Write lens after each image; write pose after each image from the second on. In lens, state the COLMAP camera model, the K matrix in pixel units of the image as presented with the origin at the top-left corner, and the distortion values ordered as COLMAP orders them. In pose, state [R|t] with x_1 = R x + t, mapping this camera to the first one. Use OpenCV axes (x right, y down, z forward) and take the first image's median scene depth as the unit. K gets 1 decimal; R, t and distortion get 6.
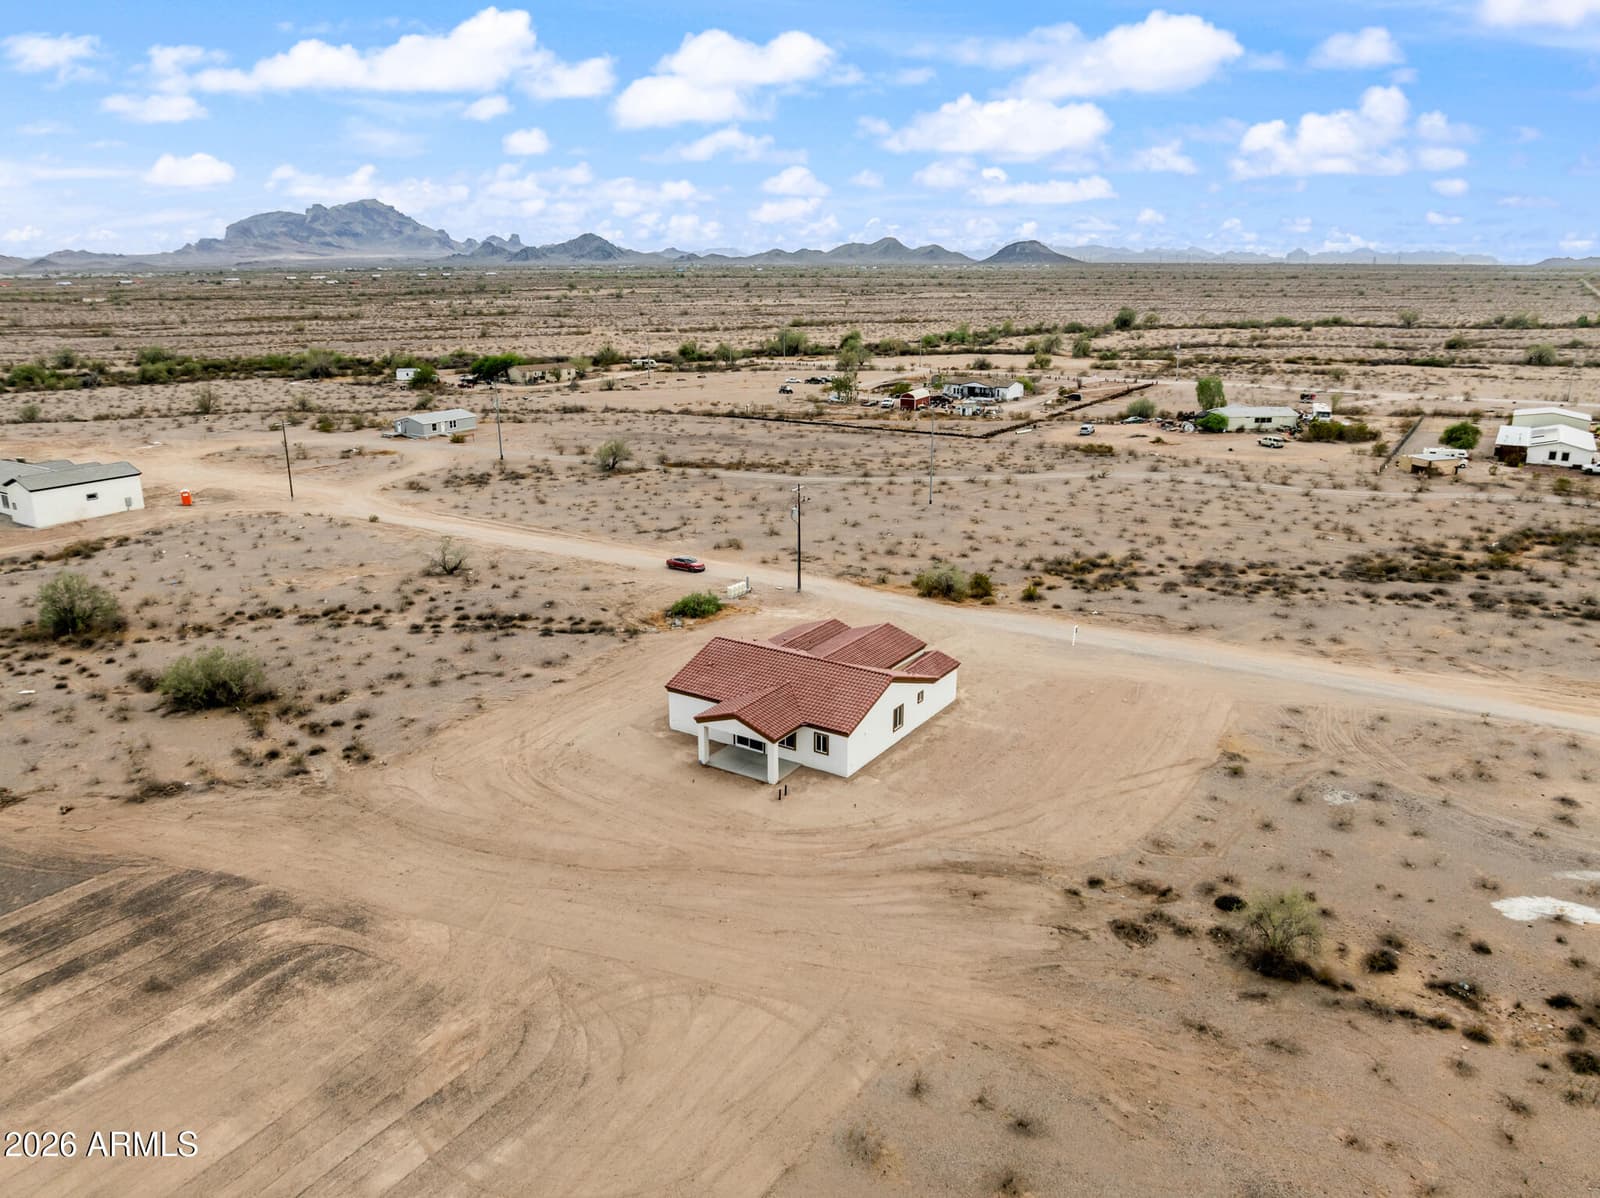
lens RADIAL K [[1145.8, 0, 792.7], [0, 1145.8, 598.9], [0, 0, 1]] dist [-0.036518, -0.000305]
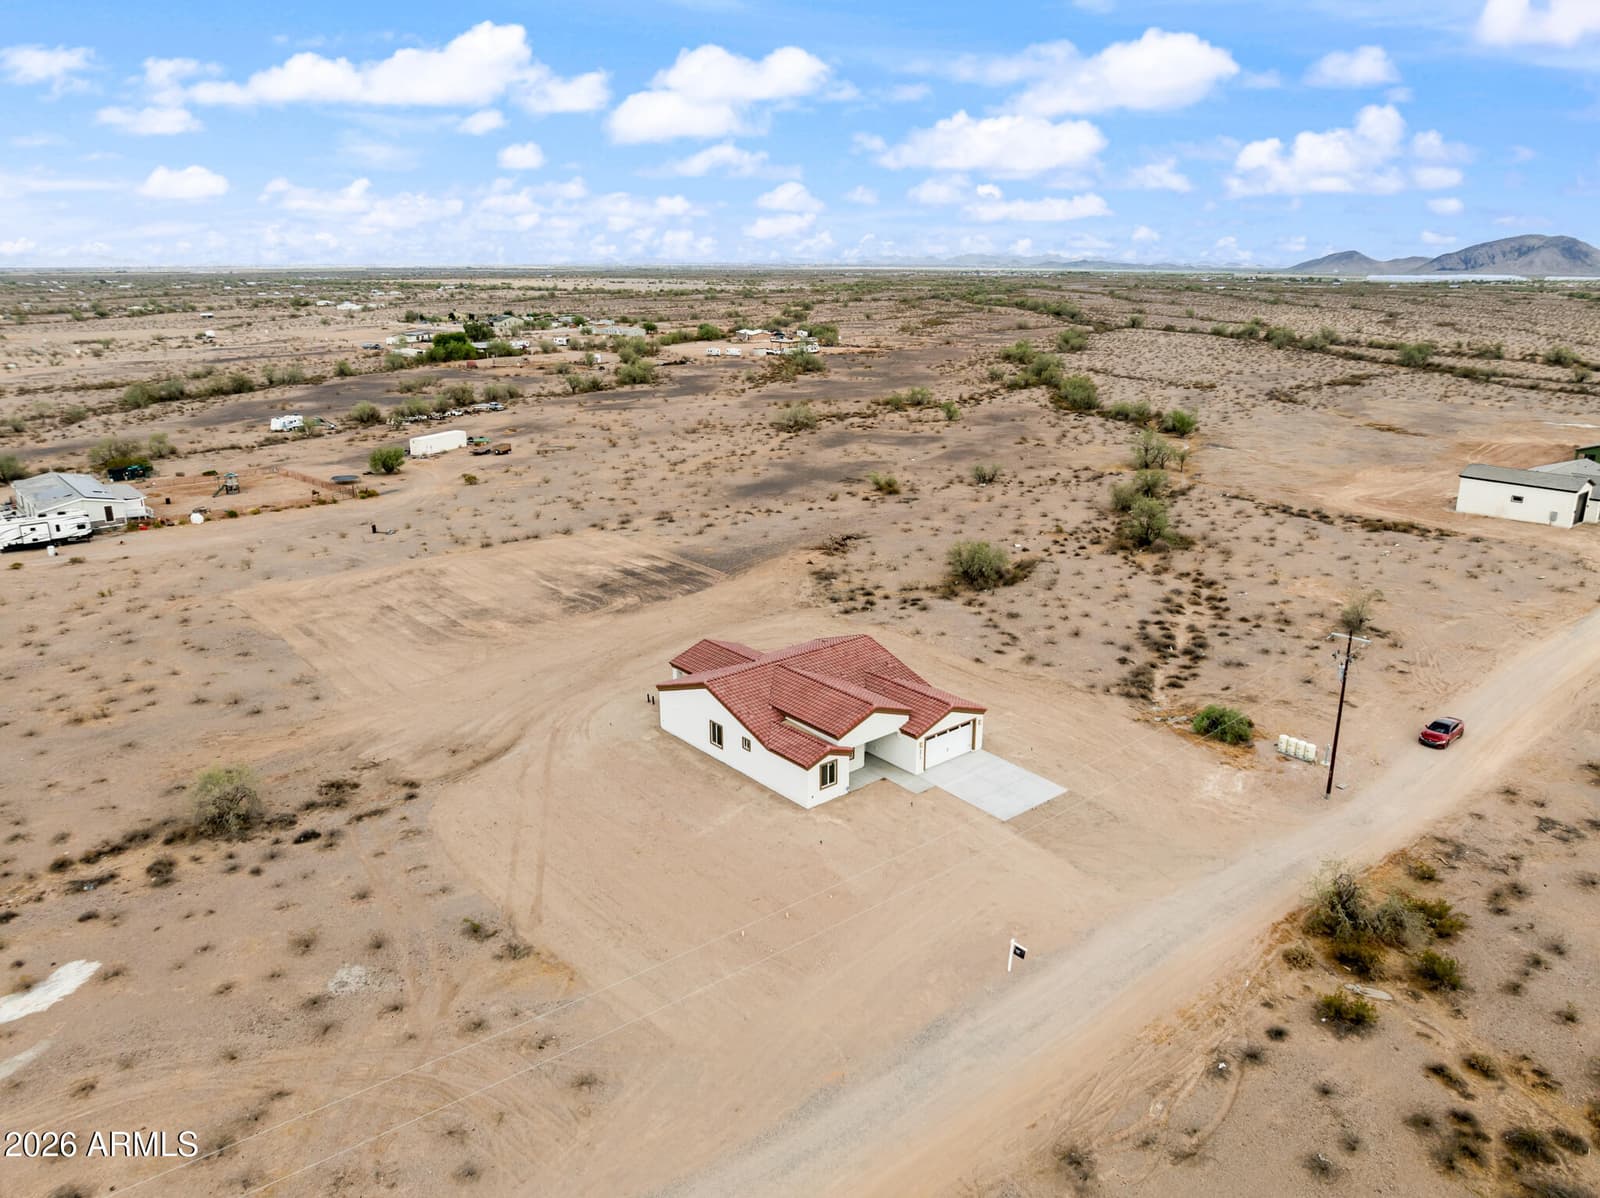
lens RADIAL K [[1111.7, 0, 805.4], [0, 1111.7, 598.9], [0, 0, 1]] dist [-0.034567, 0.001579]
pose [[-0.285294, 0.281489, -0.916172, 0.878188], [-0.275355, 0.891528, 0.359662, -0.348687], [0.918034, 0.354882, -0.176838, 1.167330]]
